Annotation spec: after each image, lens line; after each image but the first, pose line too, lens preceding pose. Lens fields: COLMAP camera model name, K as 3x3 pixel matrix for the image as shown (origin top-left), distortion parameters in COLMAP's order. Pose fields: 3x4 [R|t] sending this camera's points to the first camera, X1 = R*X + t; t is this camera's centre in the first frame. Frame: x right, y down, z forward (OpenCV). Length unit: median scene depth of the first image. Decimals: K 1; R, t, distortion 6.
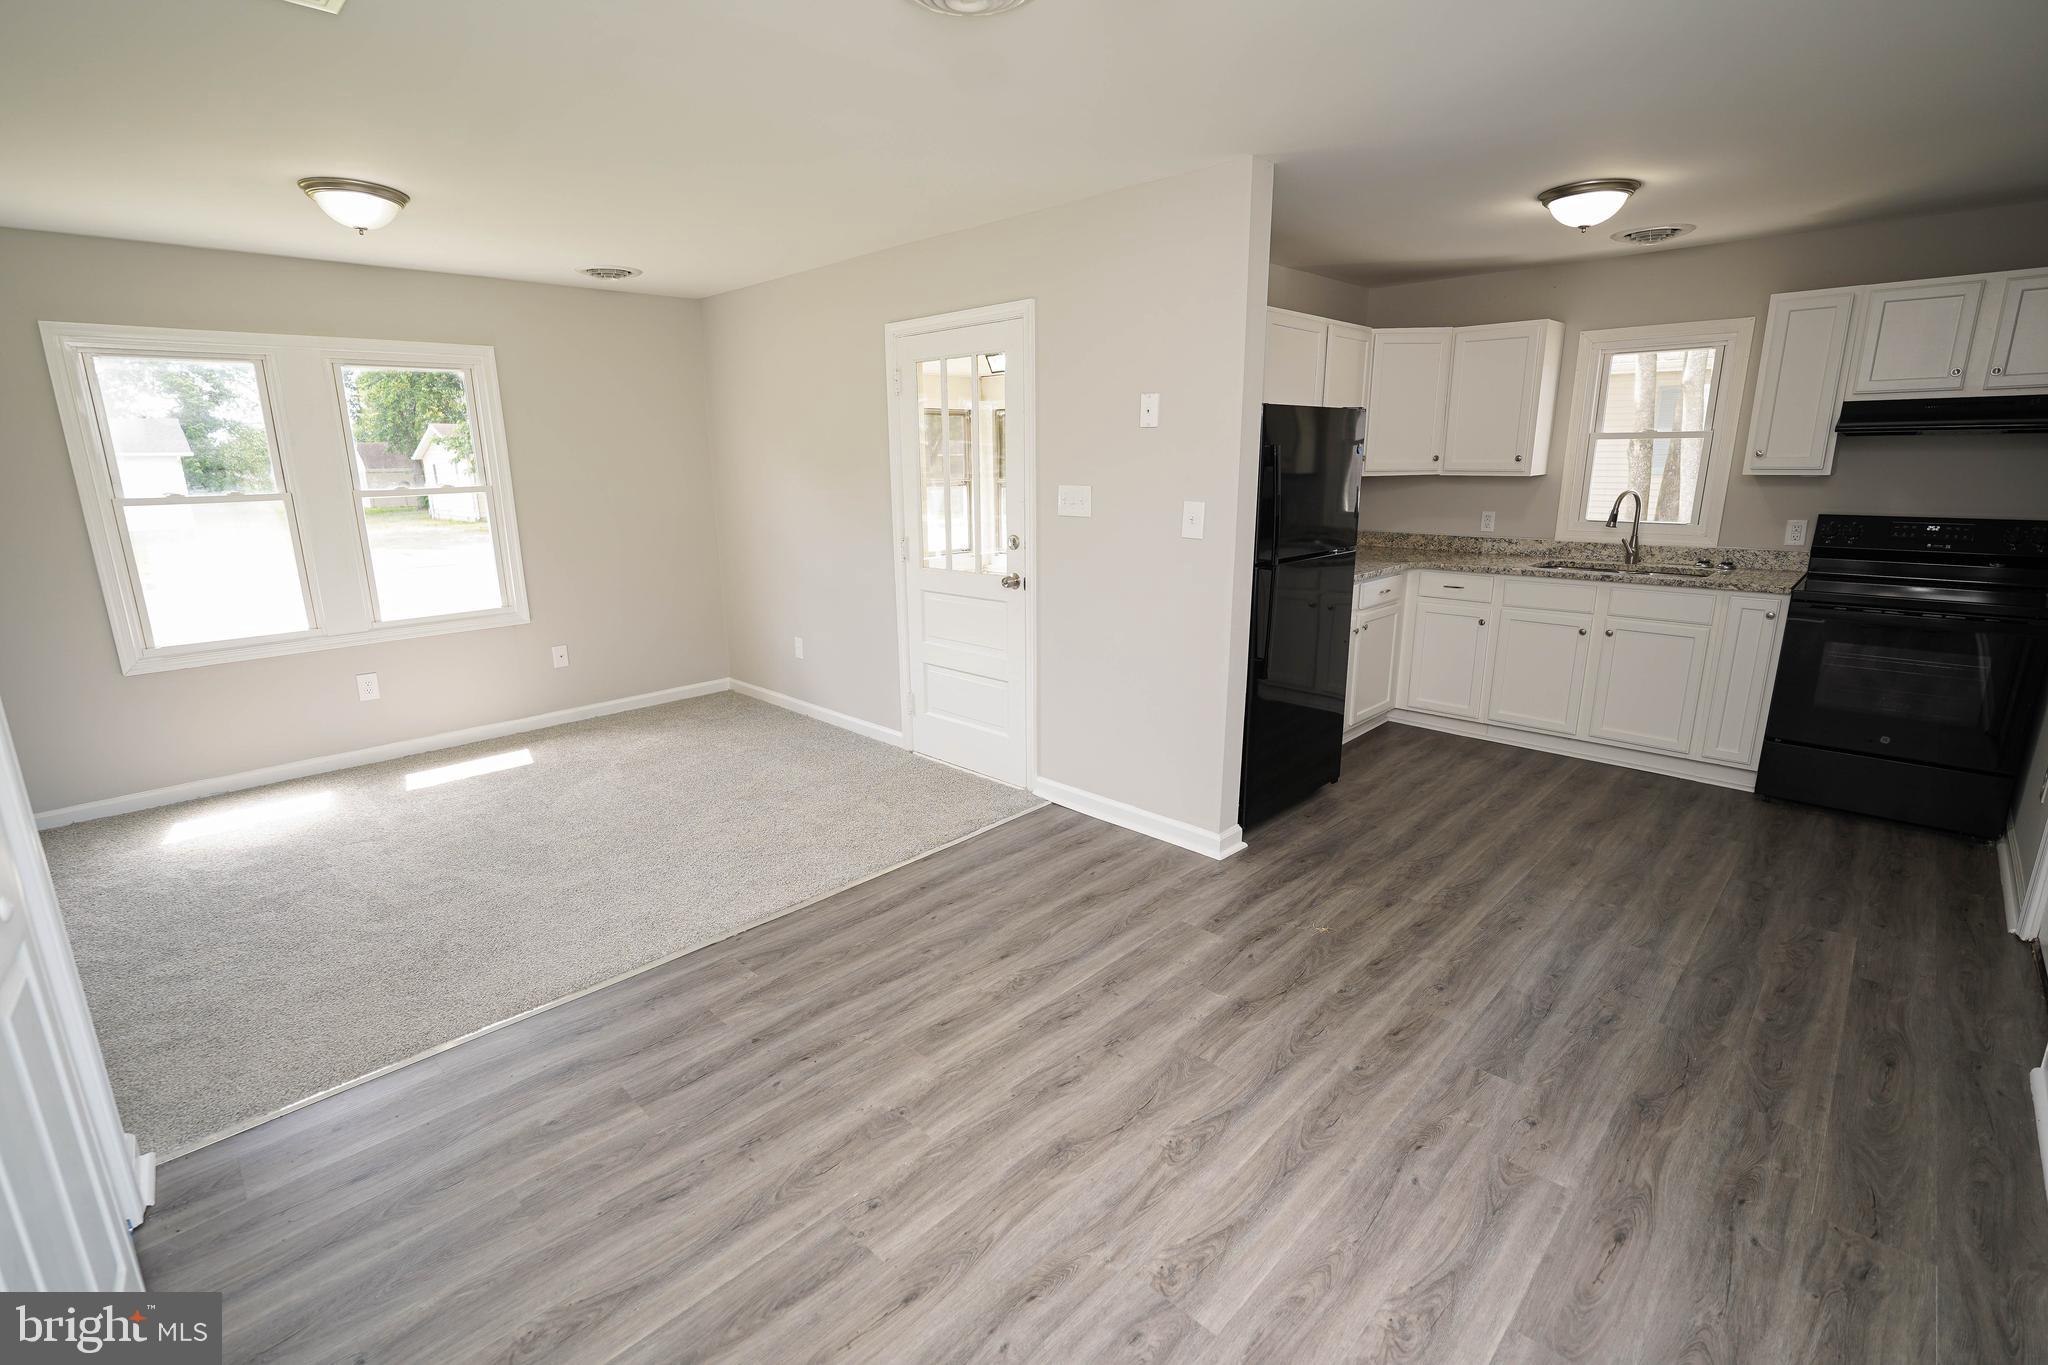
lens RADIAL K [[930.2, 0, 994.3], [0, 930.2, 685.3], [0, 0, 1]] dist [-0.020050, 0.004037]
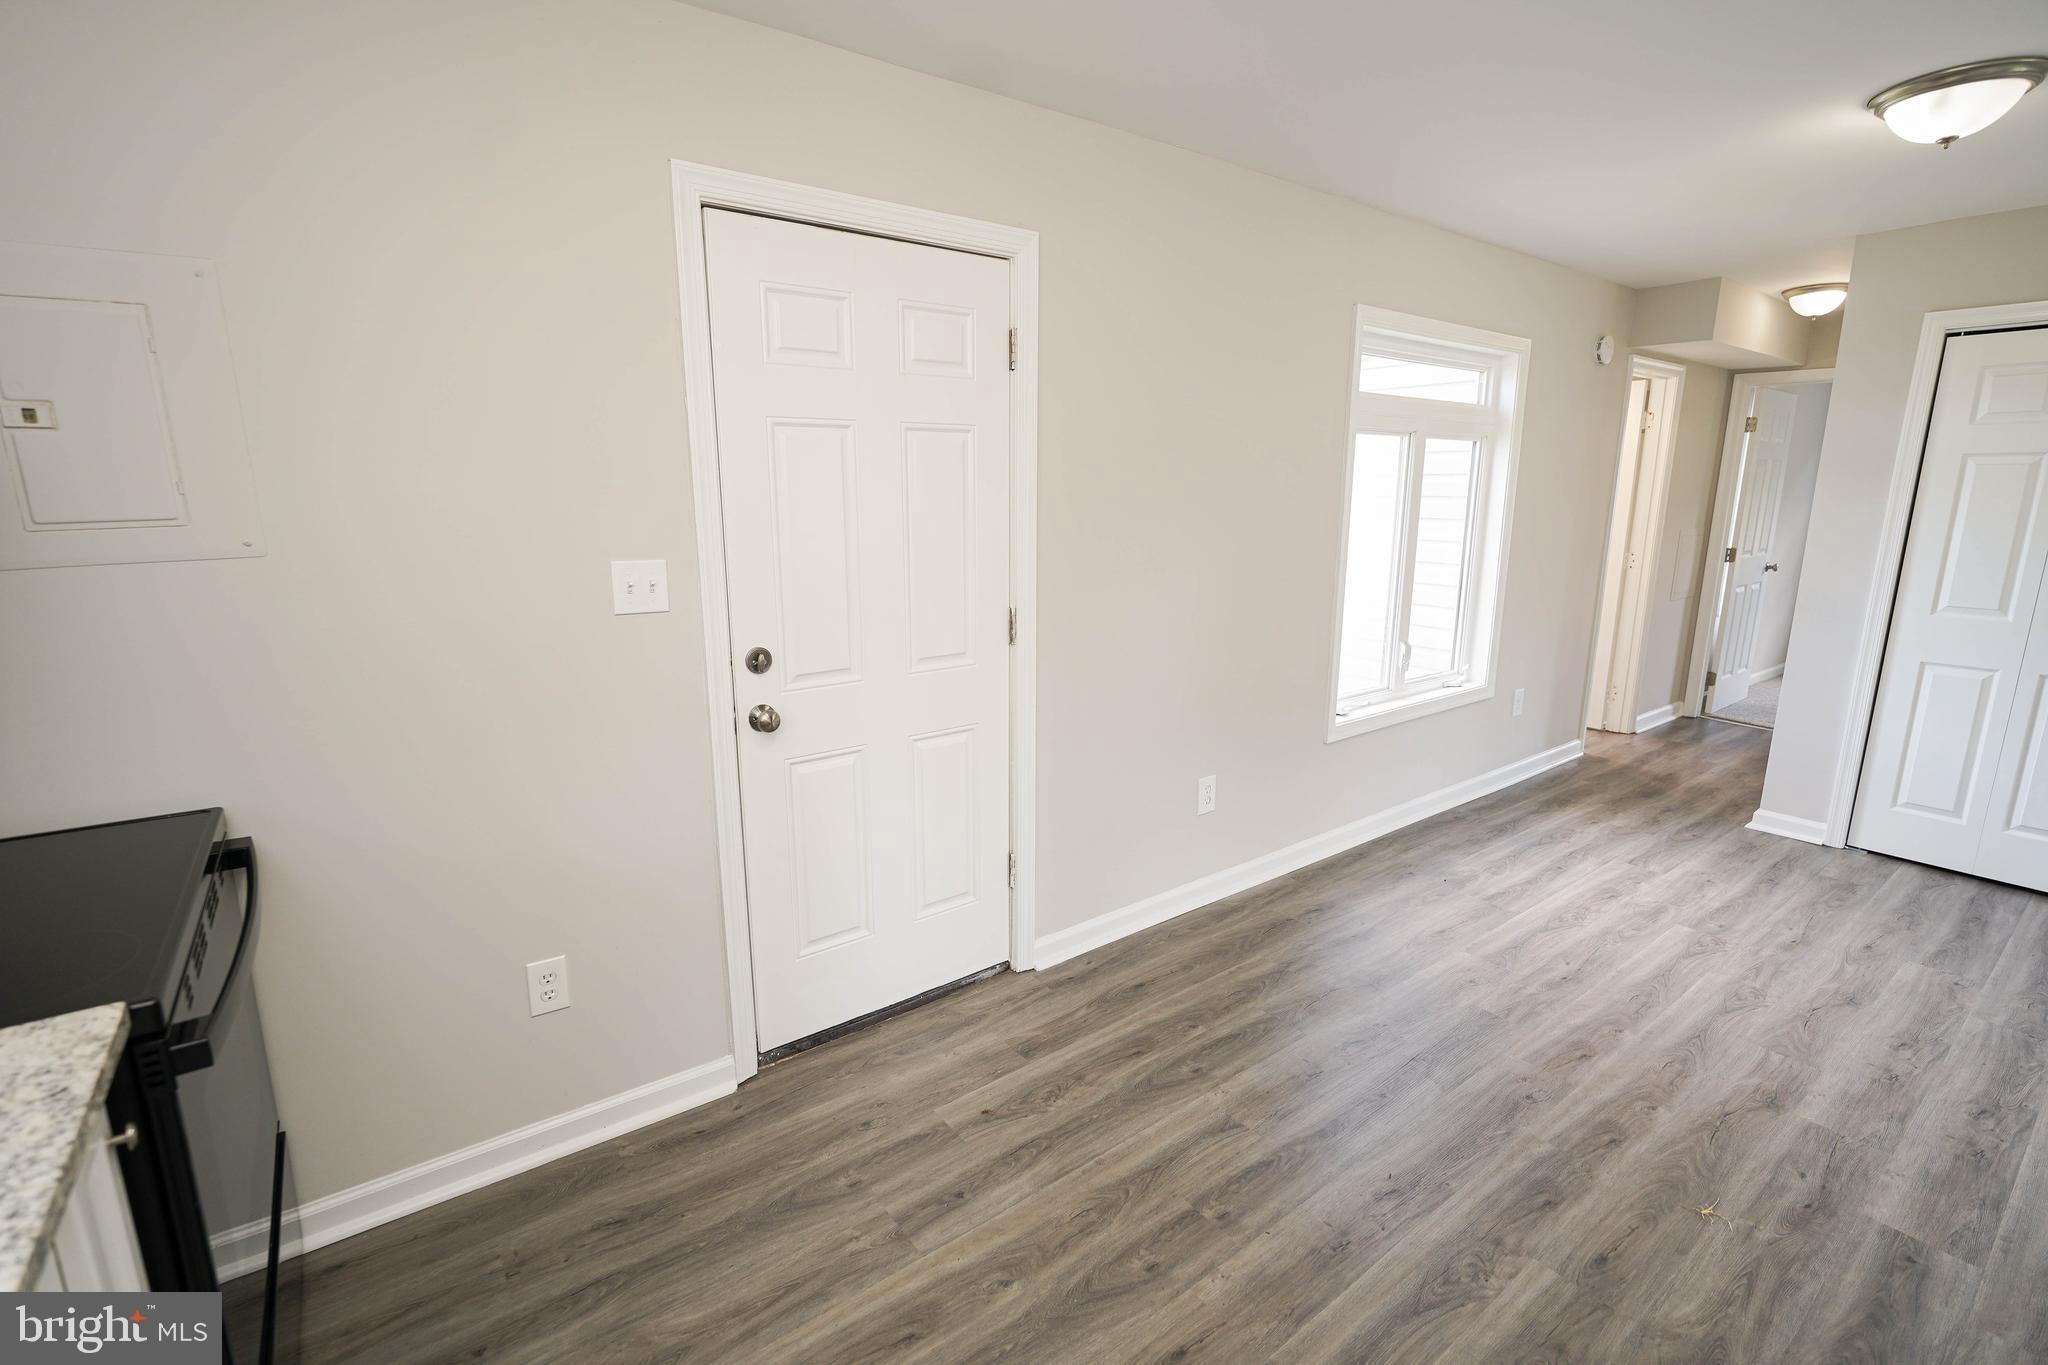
lens RADIAL K [[930.2, 0, 997.8], [0, 930.2, 669.2], [0, 0, 1]] dist [-0.020050, 0.004037]
pose [[-0.988995, -0.018815, 0.146751, 0.604224], [0.045471, 0.905220, 0.422504, -0.296353], [-0.140791, 0.424527, -0.894402, 1.180107]]
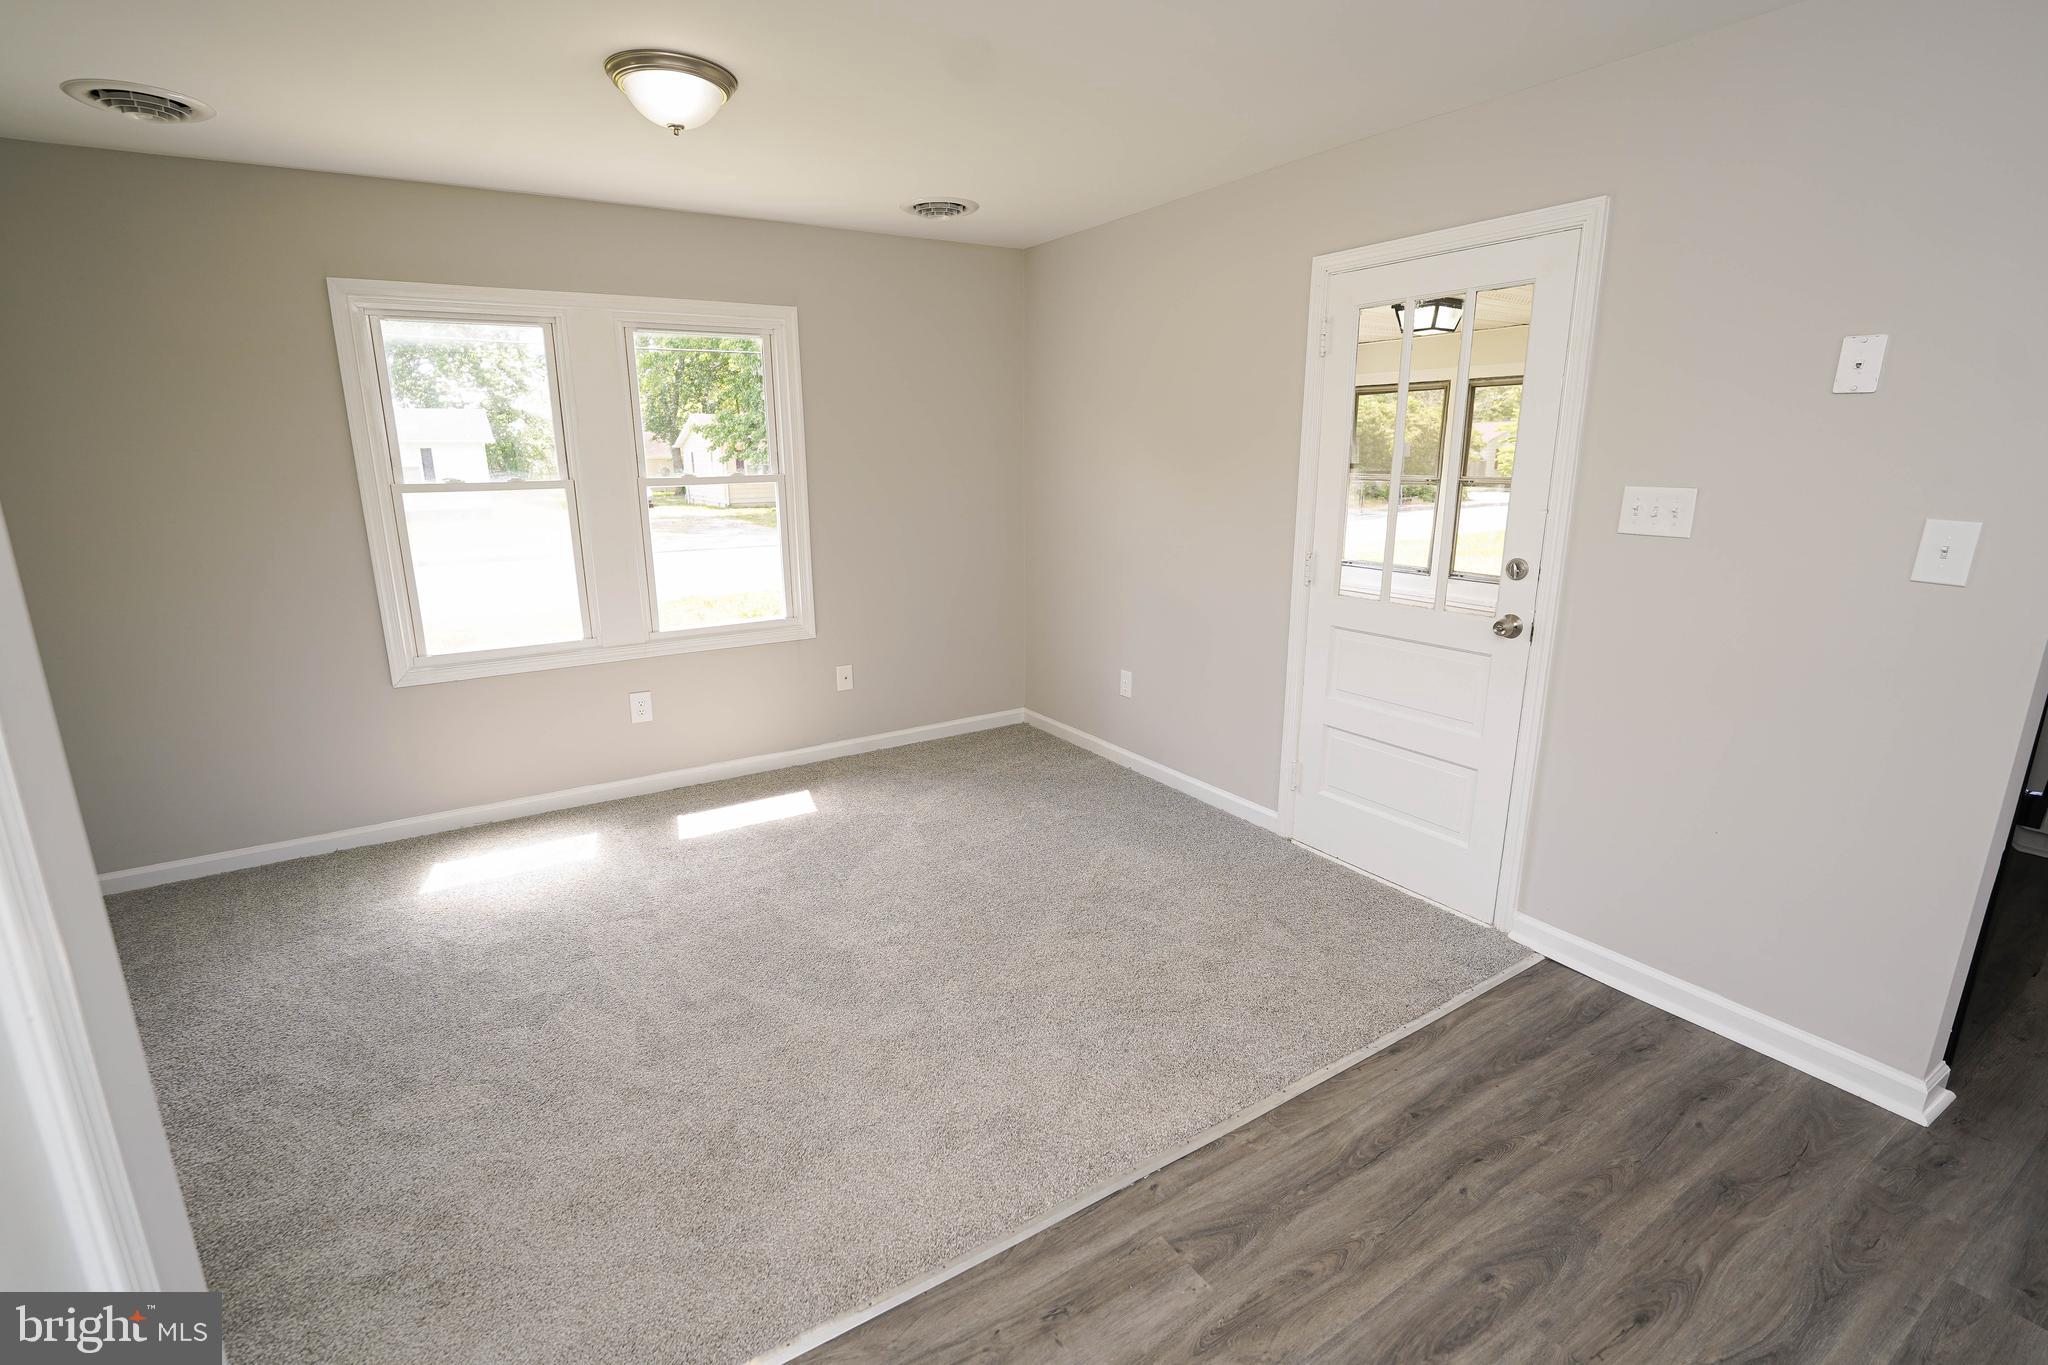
lens RADIAL K [[930.2, 0, 986.4], [0, 930.2, 692.2], [0, 0, 1]] dist [-0.020050, 0.004037]
pose [[0.973141, 0.062866, -0.221459, -0.215056], [-0.059836, 0.998000, 0.020368, -0.060577], [0.222296, -0.006570, 0.974957, 0.280569]]
